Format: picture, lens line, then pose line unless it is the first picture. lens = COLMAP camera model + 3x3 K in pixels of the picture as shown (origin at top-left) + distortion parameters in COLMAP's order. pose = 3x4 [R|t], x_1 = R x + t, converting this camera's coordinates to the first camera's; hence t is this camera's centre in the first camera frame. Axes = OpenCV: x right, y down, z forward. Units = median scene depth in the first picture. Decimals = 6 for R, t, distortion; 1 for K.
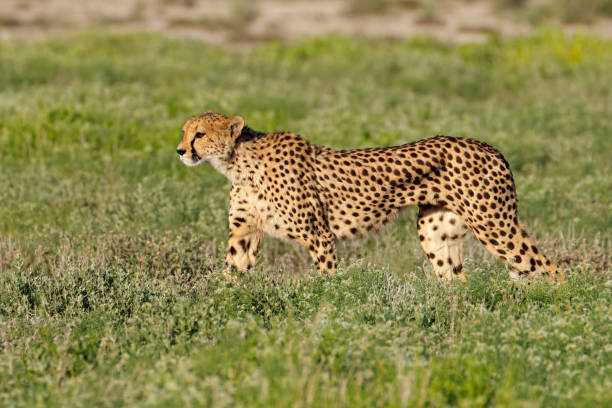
lens RADIAL K [[437.2, 0, 304.9], [0, 437.2, 211.9], [0, 0, 1]] dist [-0.003246, -0.000997]
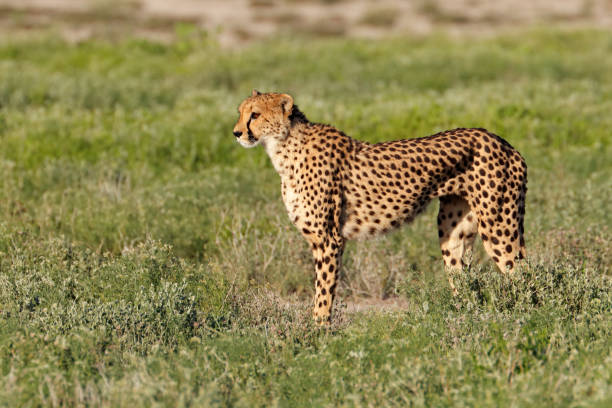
lens RADIAL K [[461.9, 0, 306.0], [0, 461.9, 204.0], [0, 0, 1]] dist [-0.003750, -0.001632]
pose [[0.999967, 0.000271, -0.008092, -1.018535], [-0.000269, 1.000000, 0.000229, -0.009333], [0.008092, -0.000227, 0.999967, -0.063204]]
